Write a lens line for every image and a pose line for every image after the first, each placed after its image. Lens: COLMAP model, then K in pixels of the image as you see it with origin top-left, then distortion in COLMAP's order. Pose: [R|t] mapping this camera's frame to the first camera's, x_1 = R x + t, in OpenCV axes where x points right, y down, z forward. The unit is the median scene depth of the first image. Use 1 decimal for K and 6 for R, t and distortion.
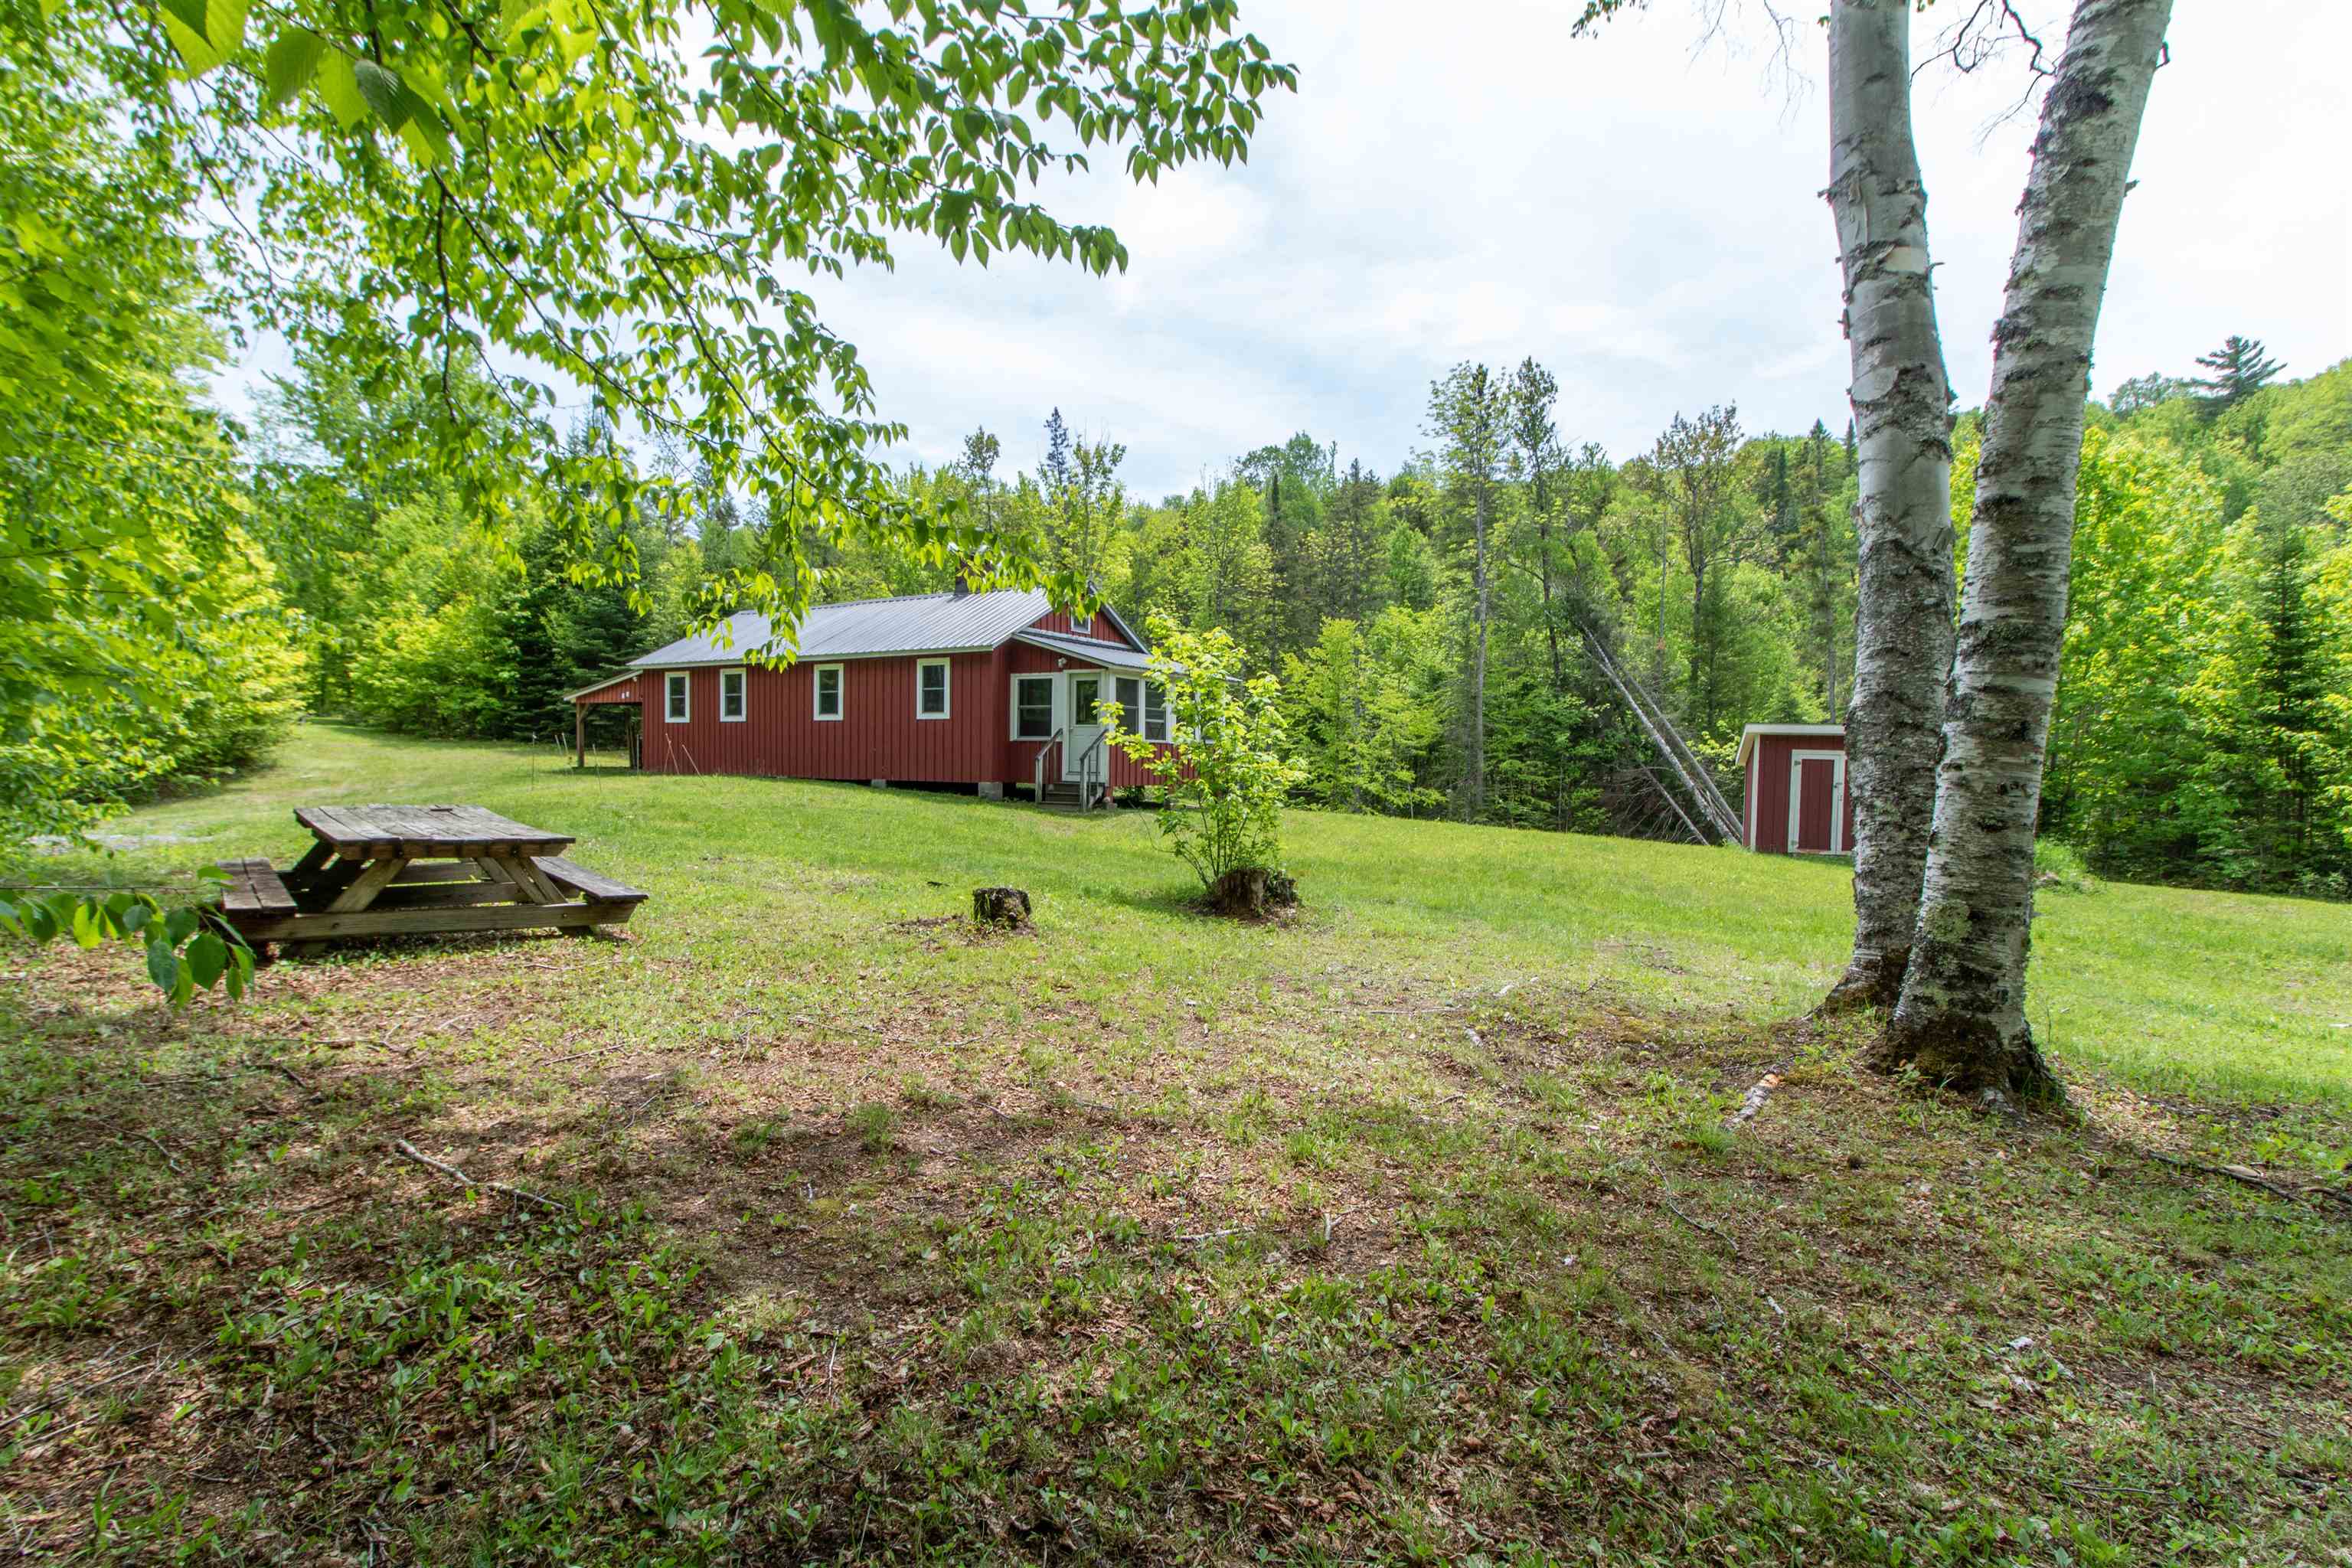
lens RADIAL K [[1106.0, 0, 1181.7], [0, 1106.0, 780.8], [0, 0, 1]] dist [-0.003384, 0.002243]
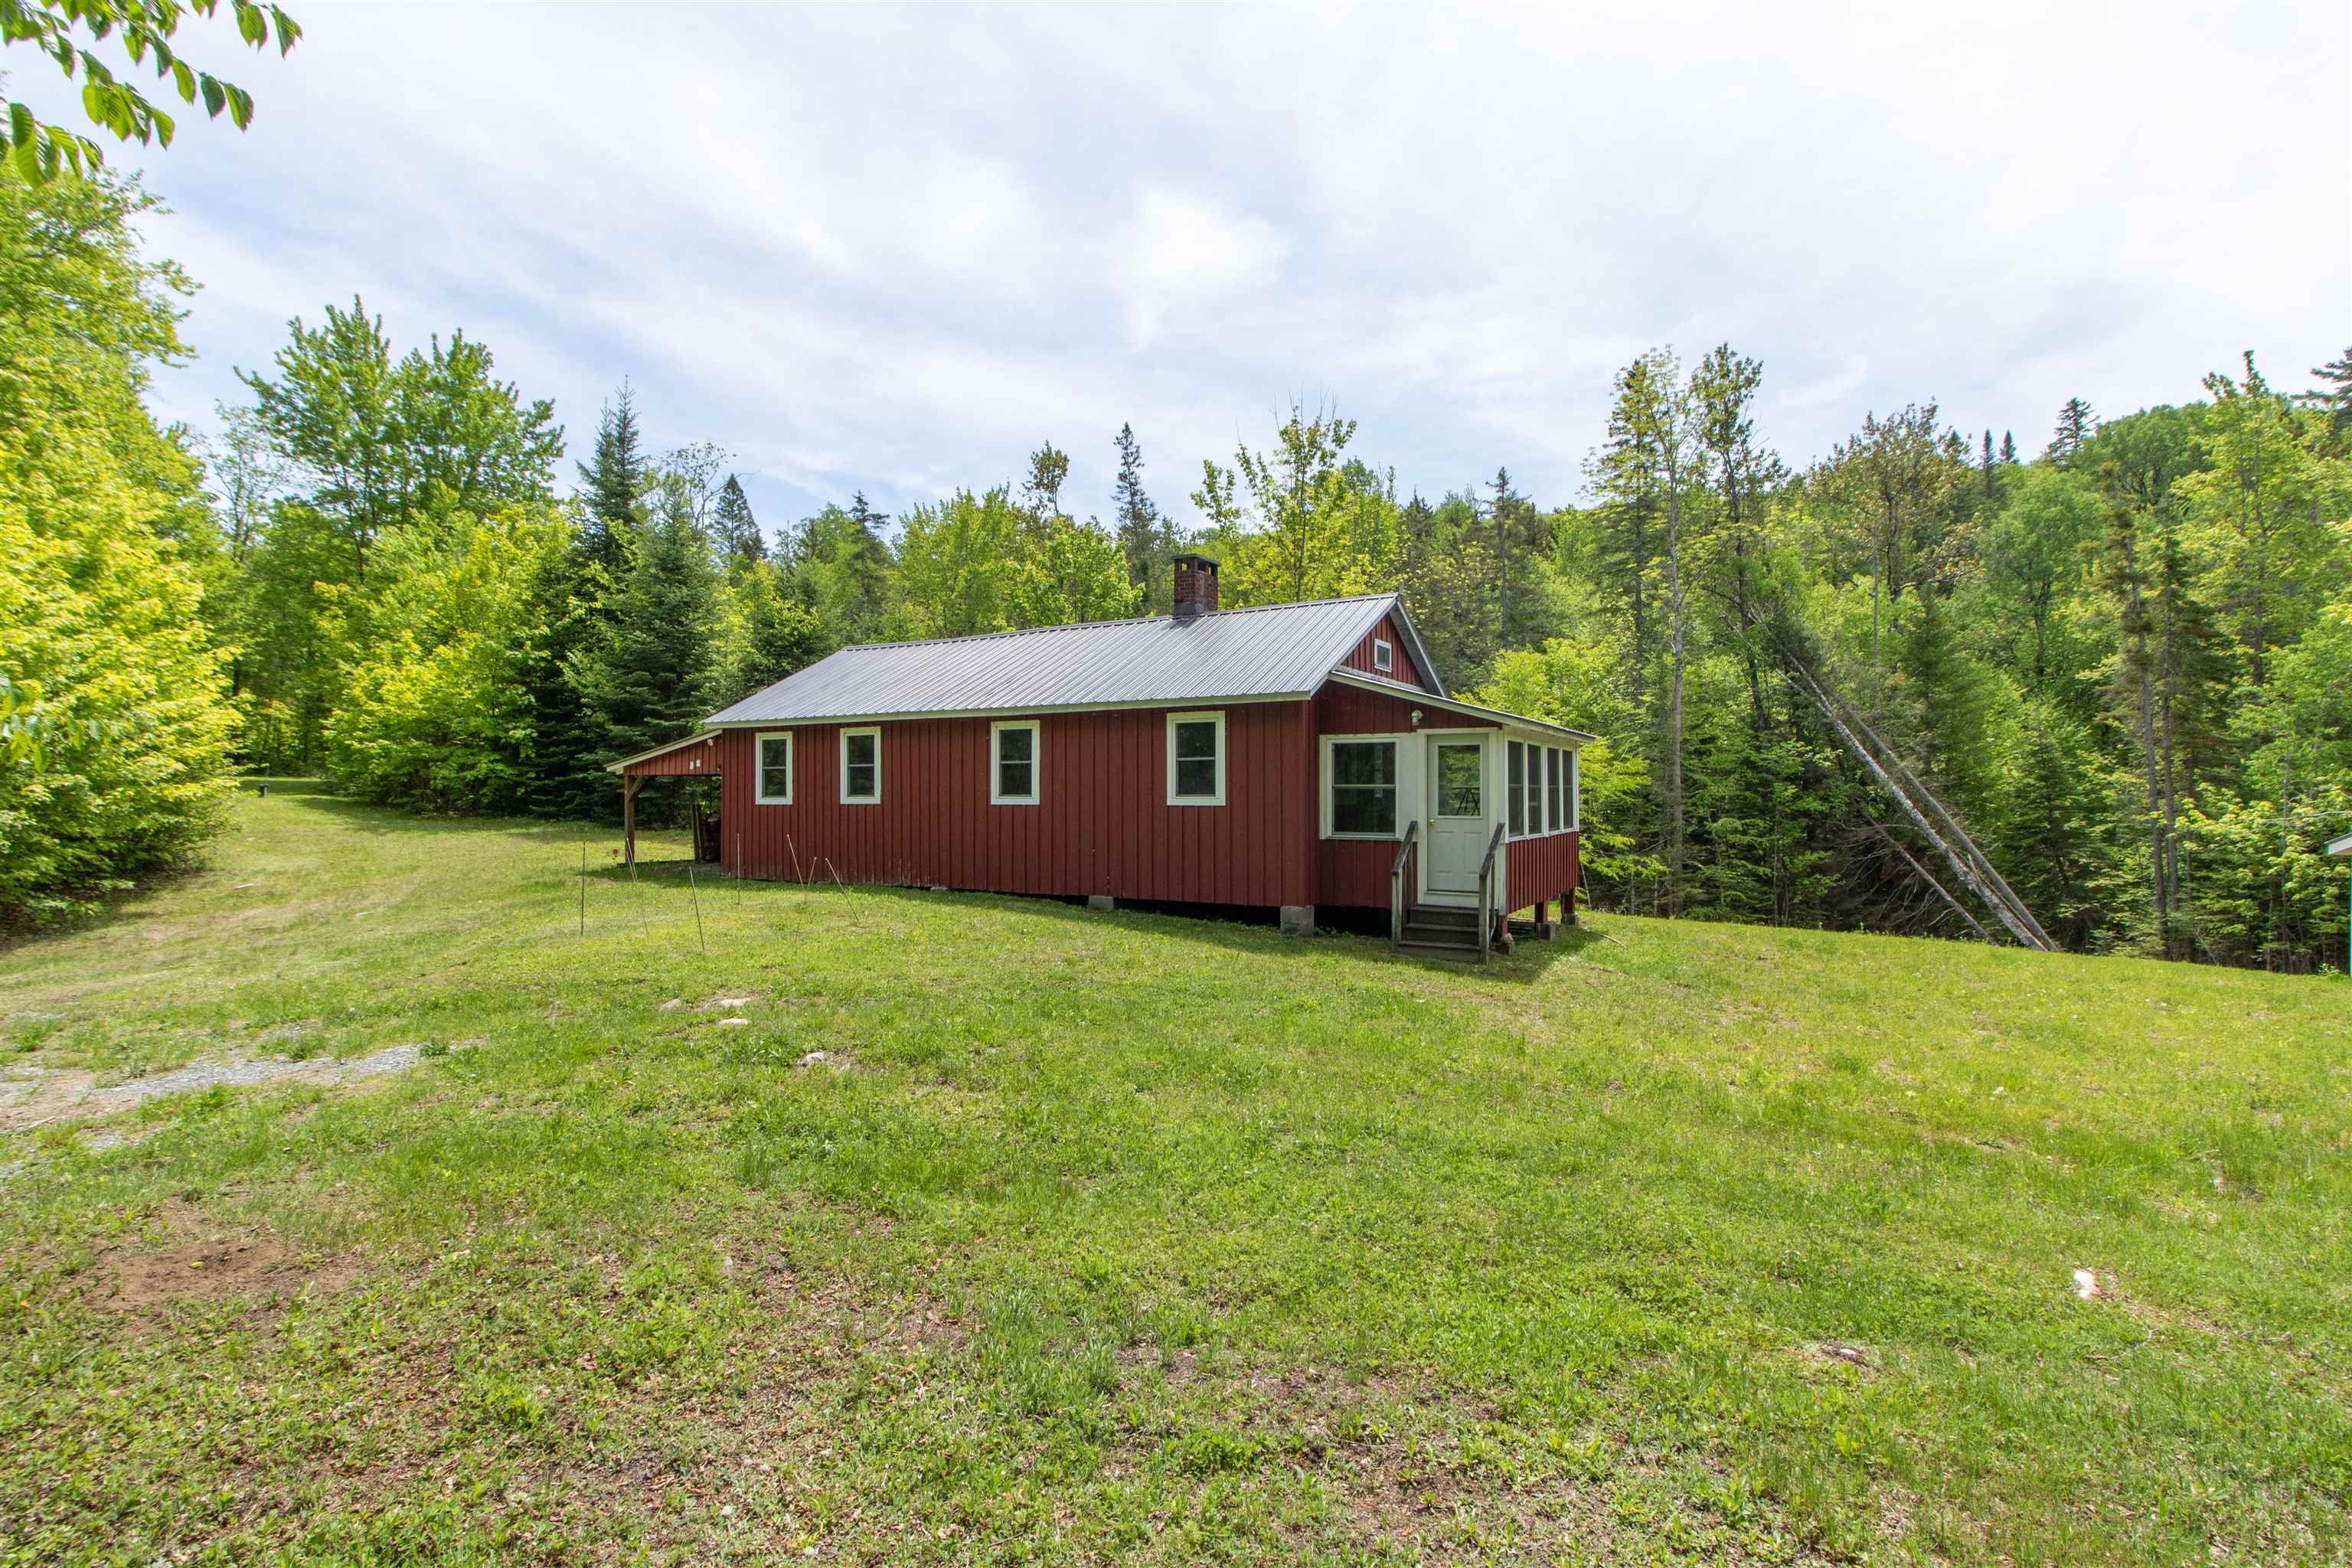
lens RADIAL K [[1106.0, 0, 1182.4], [0, 1106.0, 793.3], [0, 0, 1]] dist [-0.003384, 0.002243]
pose [[0.999950, -0.009672, 0.002412, -0.206508], [0.009726, 0.999674, -0.023618, -0.042210], [-0.002183, 0.023640, 0.999718, 0.309771]]
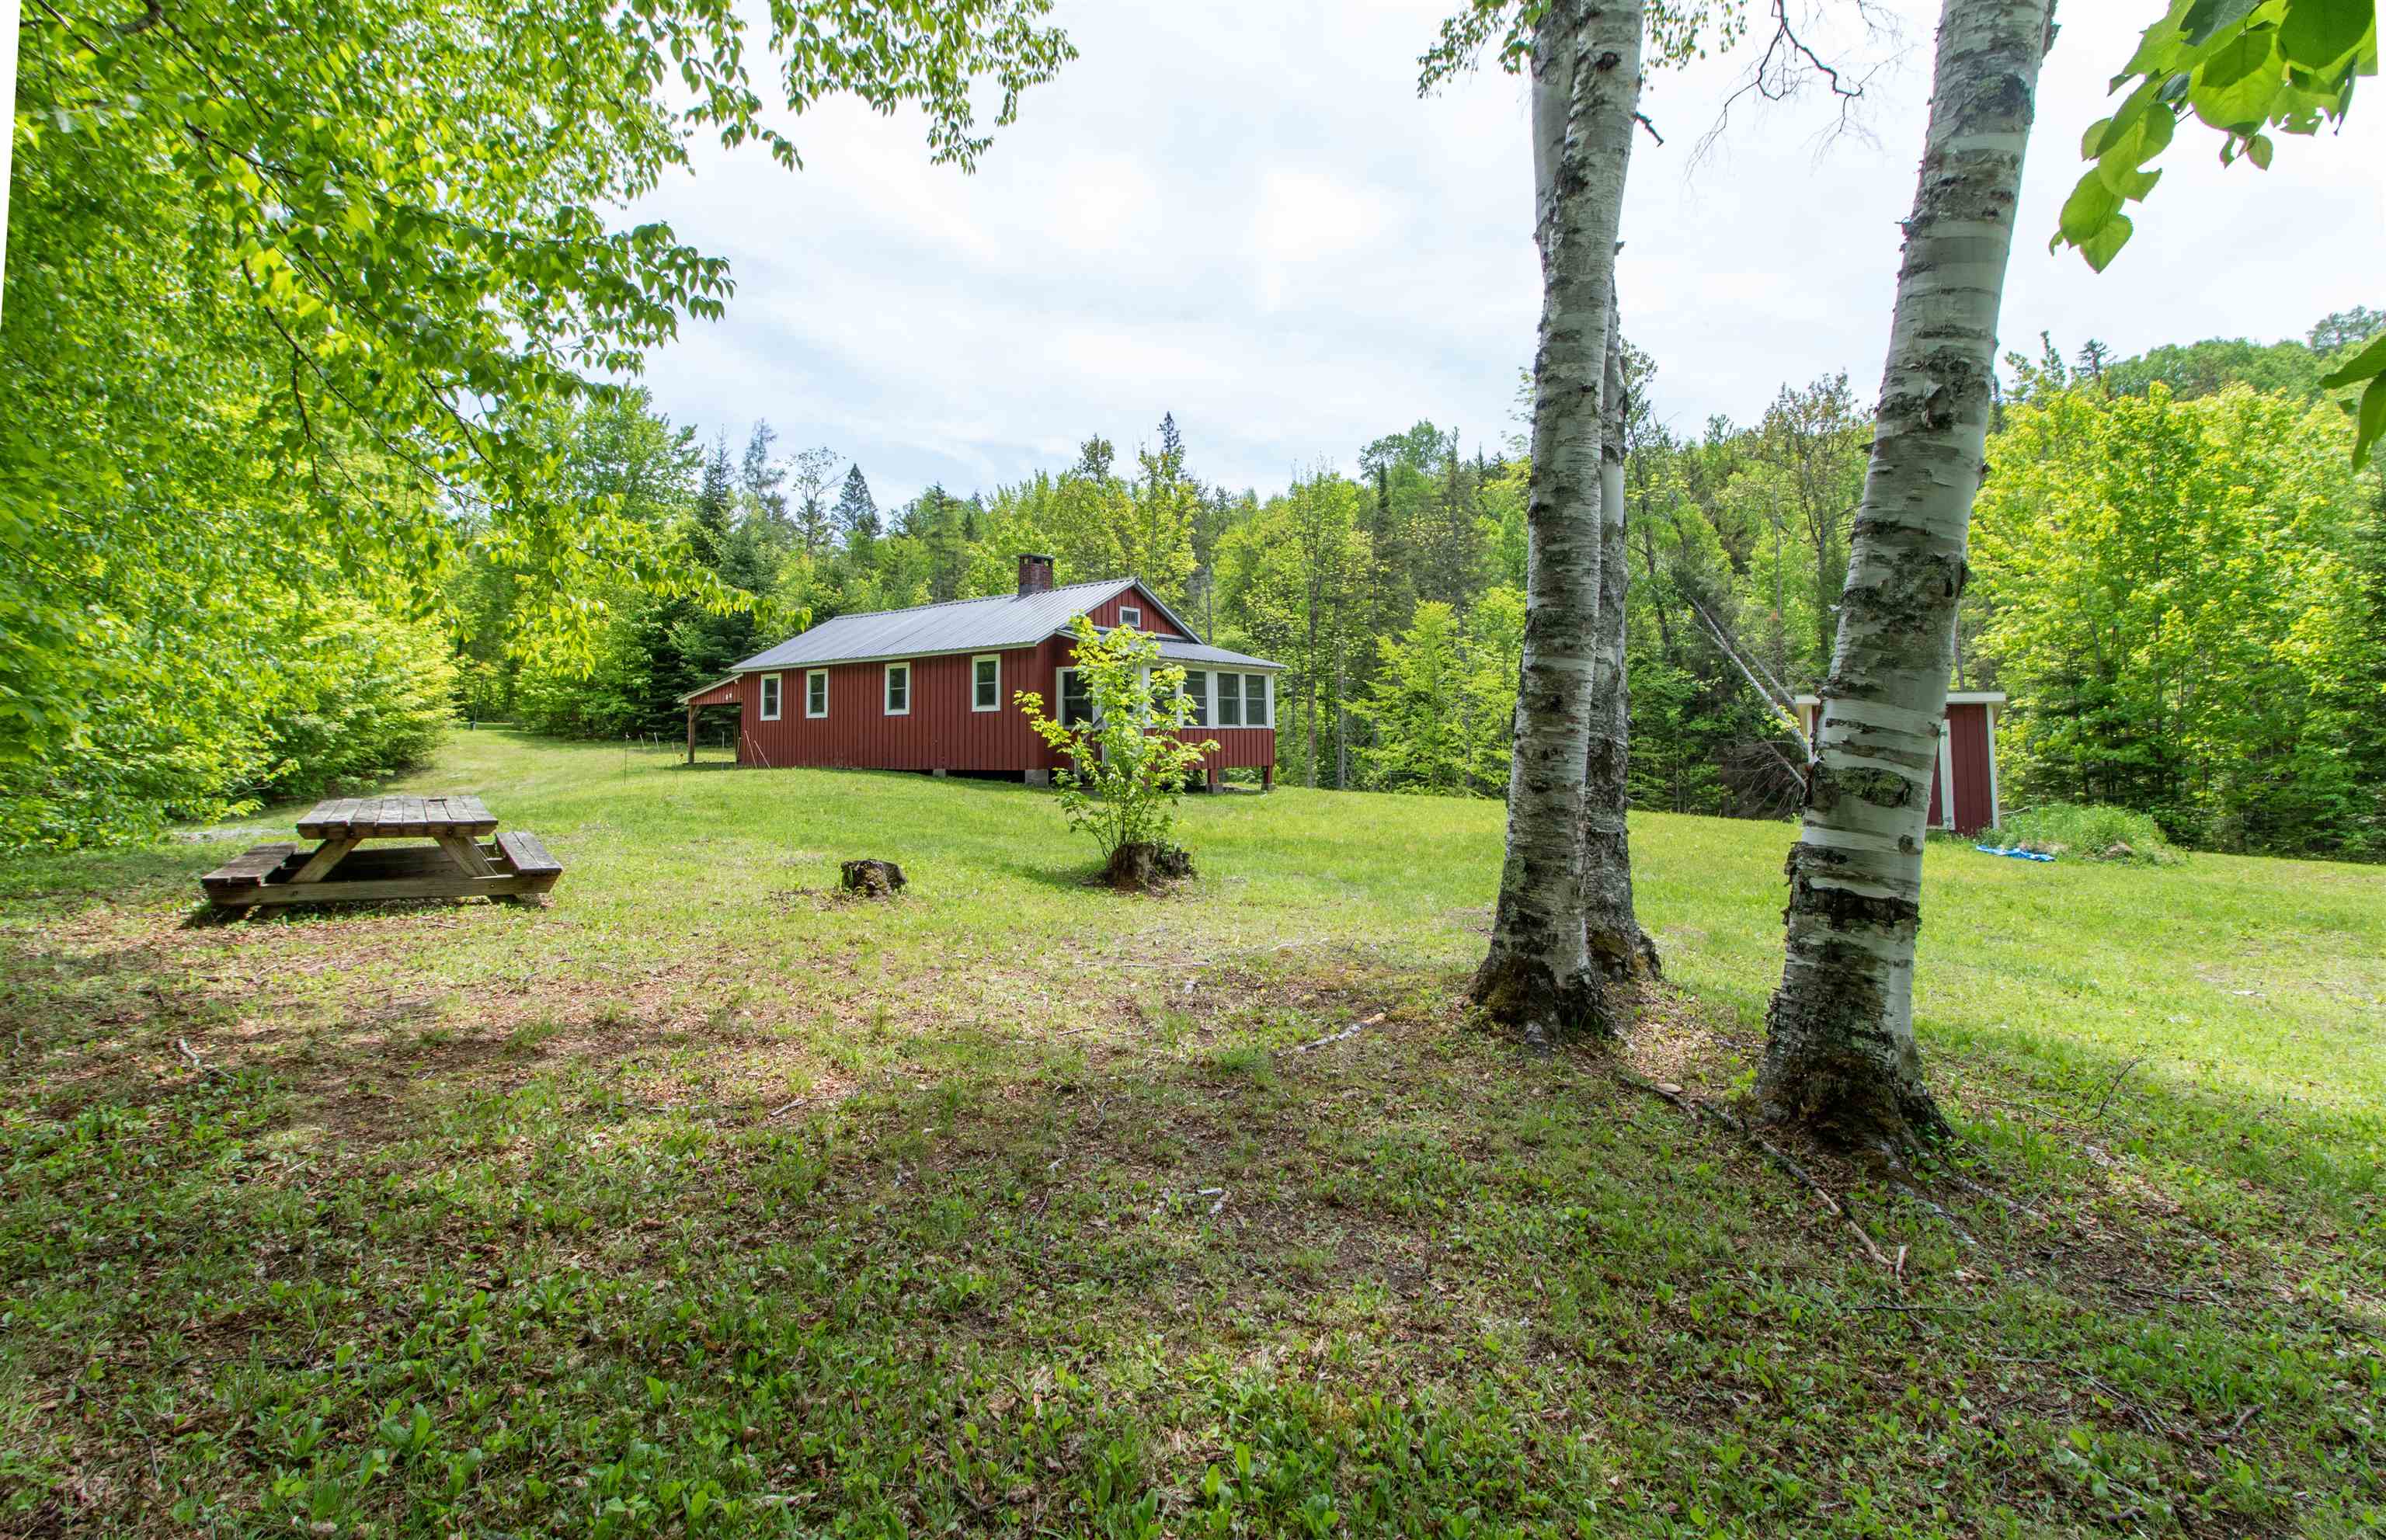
lens RADIAL K [[1102.3, 0, 1205.9], [0, 1102.3, 651.6], [0, 0, 1]] dist [0.000478, -0.001622]
pose [[0.993565, -0.031261, -0.108863, 0.092437], [0.019746, 0.994245, -0.105290, 0.002616], [0.111528, 0.102463, 0.988465, -0.032254]]
